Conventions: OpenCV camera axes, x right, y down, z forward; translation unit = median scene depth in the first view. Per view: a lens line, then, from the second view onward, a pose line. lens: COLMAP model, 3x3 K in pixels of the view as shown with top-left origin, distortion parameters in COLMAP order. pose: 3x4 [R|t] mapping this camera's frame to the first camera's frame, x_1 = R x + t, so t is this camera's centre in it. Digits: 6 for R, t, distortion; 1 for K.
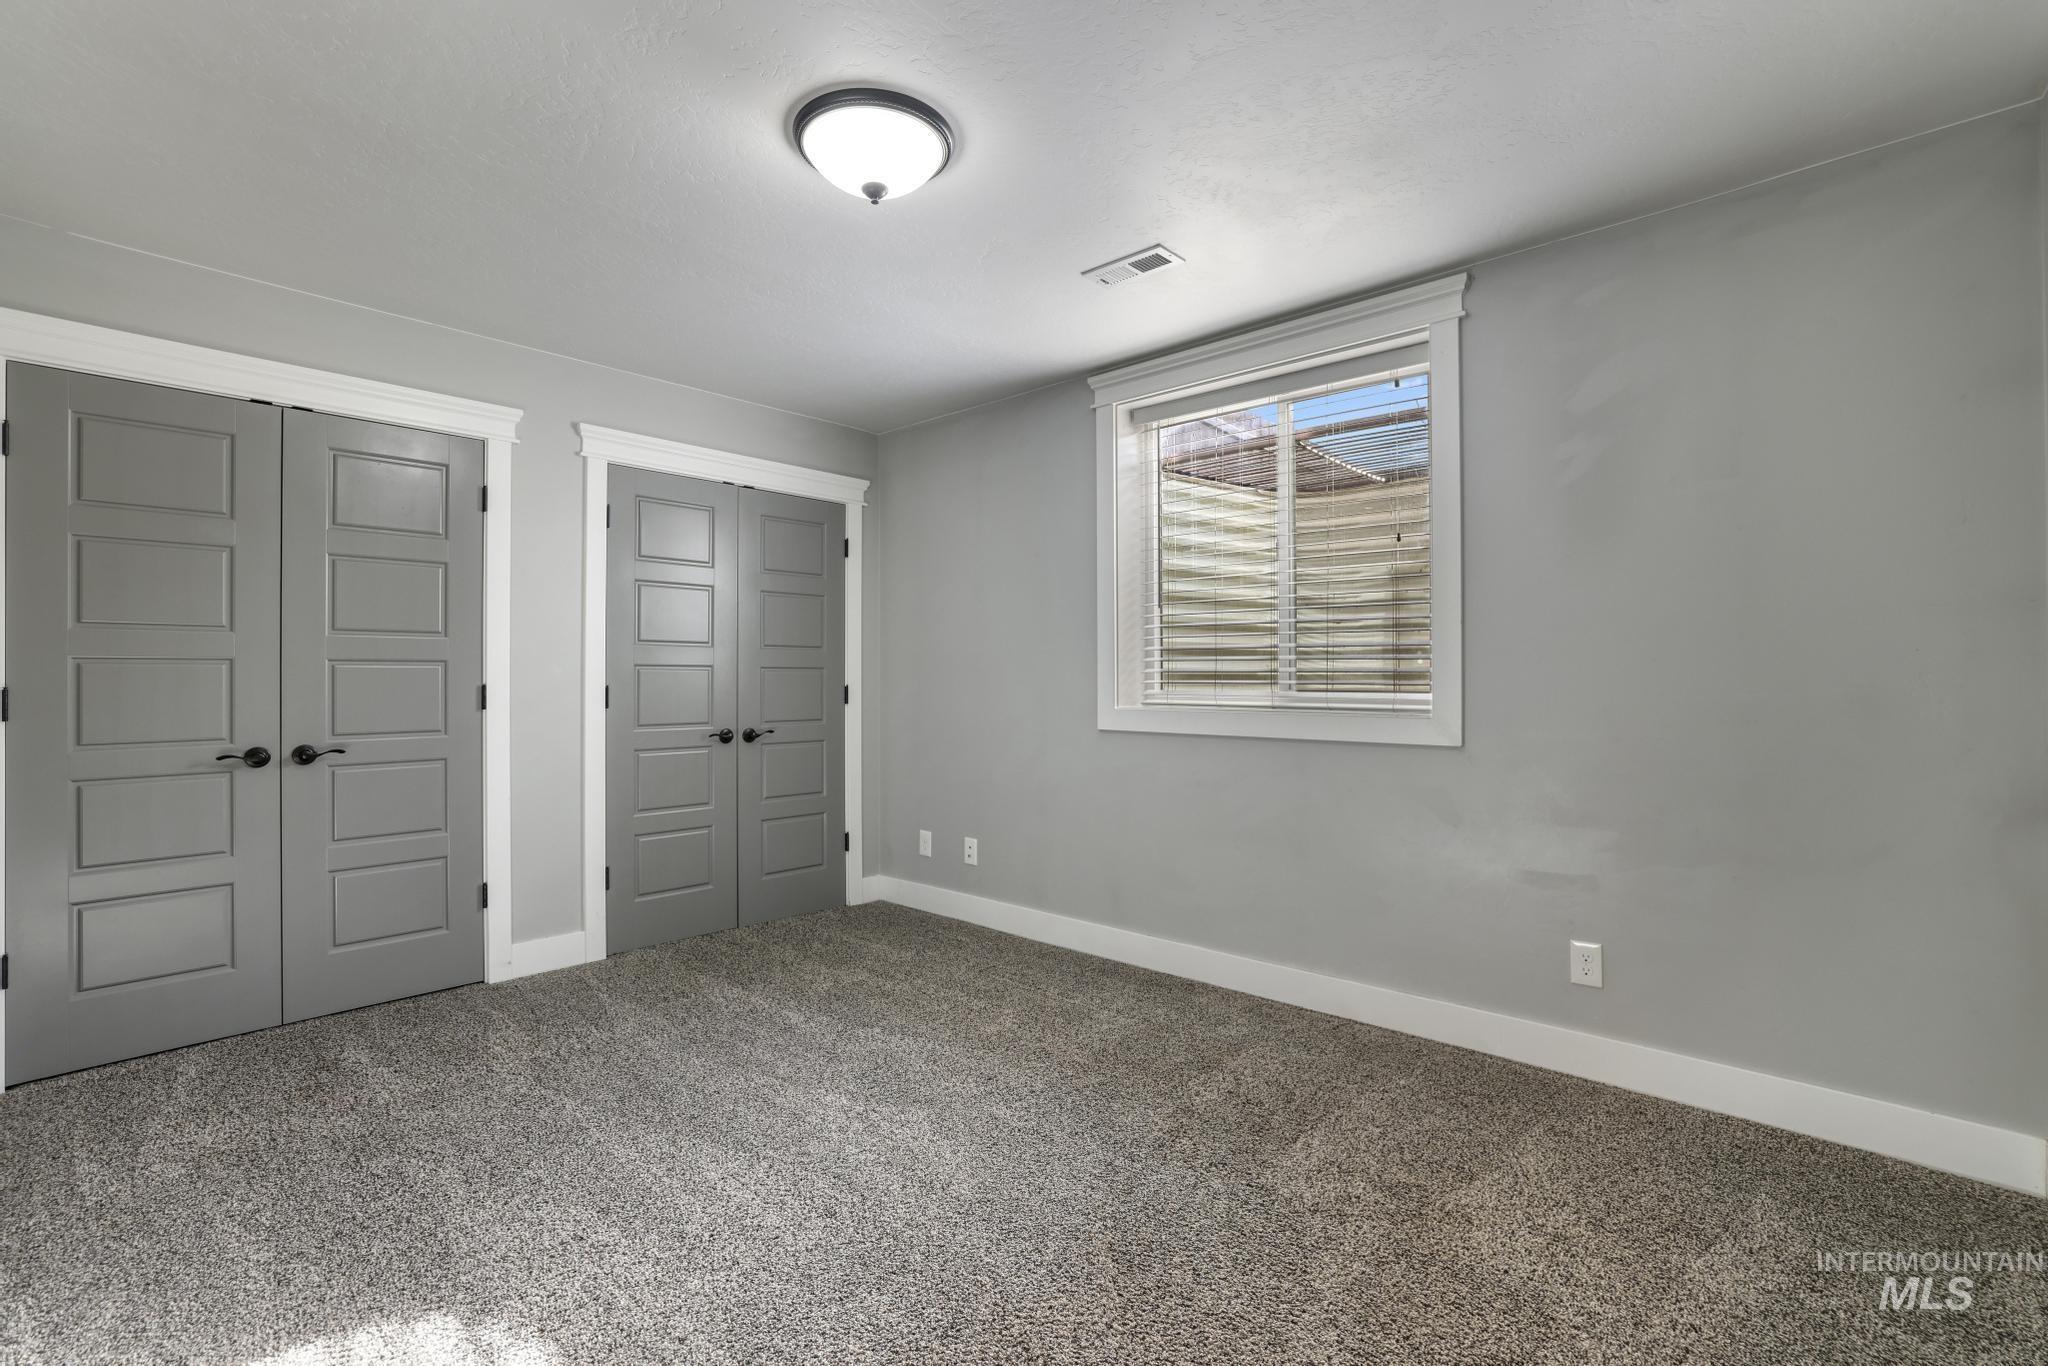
lens RADIAL K [[908.0, 0, 1024.0], [0, 908.0, 683.0], [0, 0, 1]] dist [-0.000051, -0.000011]
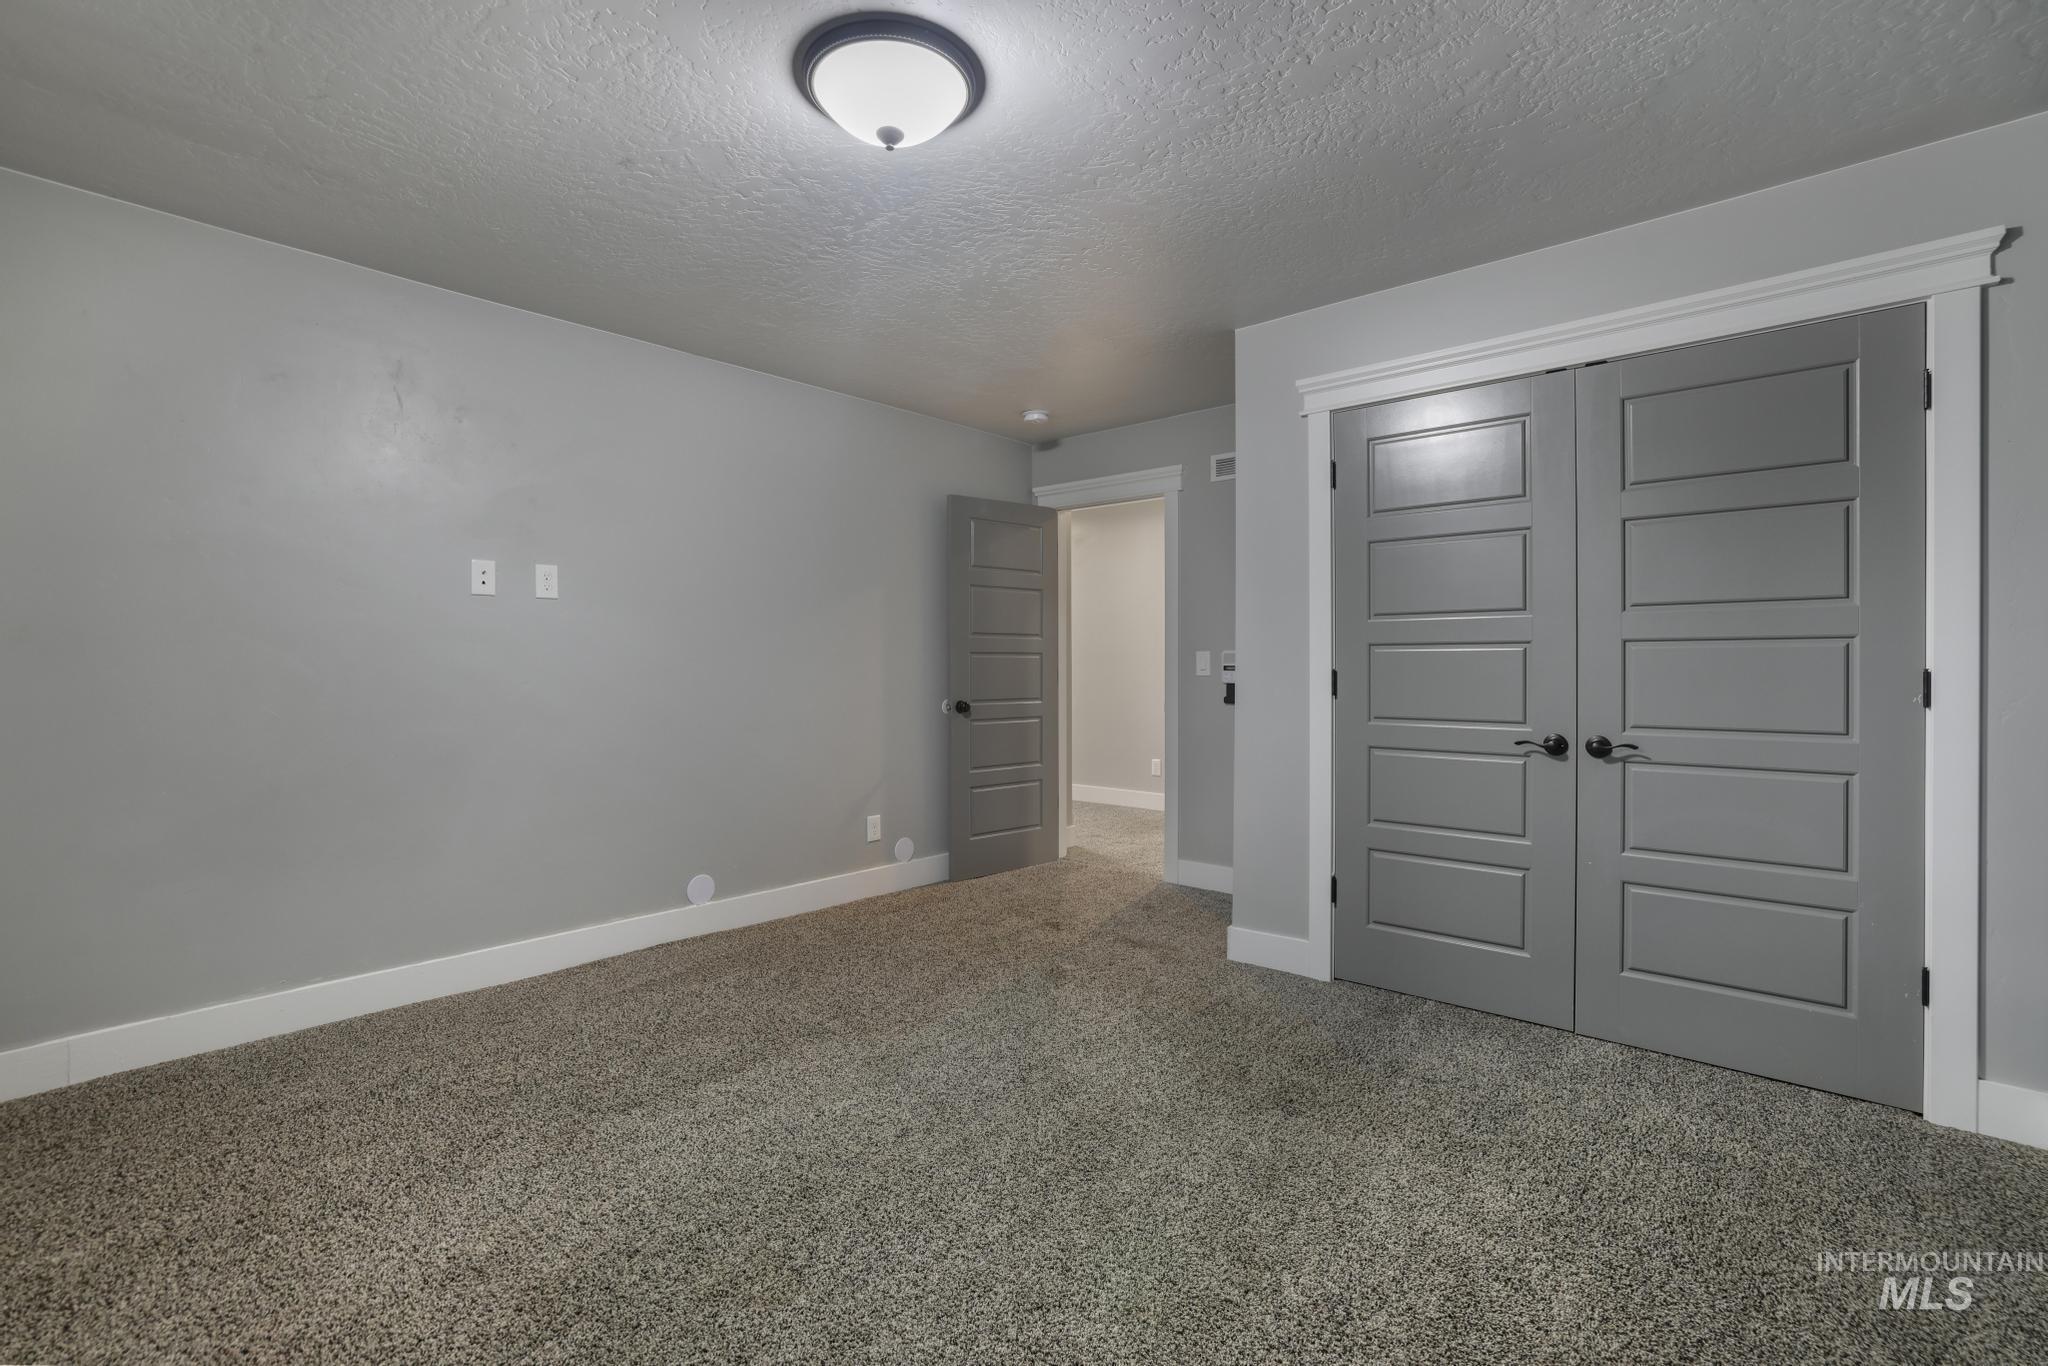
lens RADIAL K [[915.0, 0, 1024.0], [0, 915.0, 683.0], [0, 0, 1]] dist [0.000692, 0.000032]
pose [[0.016065, 0.005208, -0.999857, 0.294845], [-0.007830, 0.999956, 0.005083, 0.010407], [0.999840, 0.007747, 0.016105, 0.498482]]
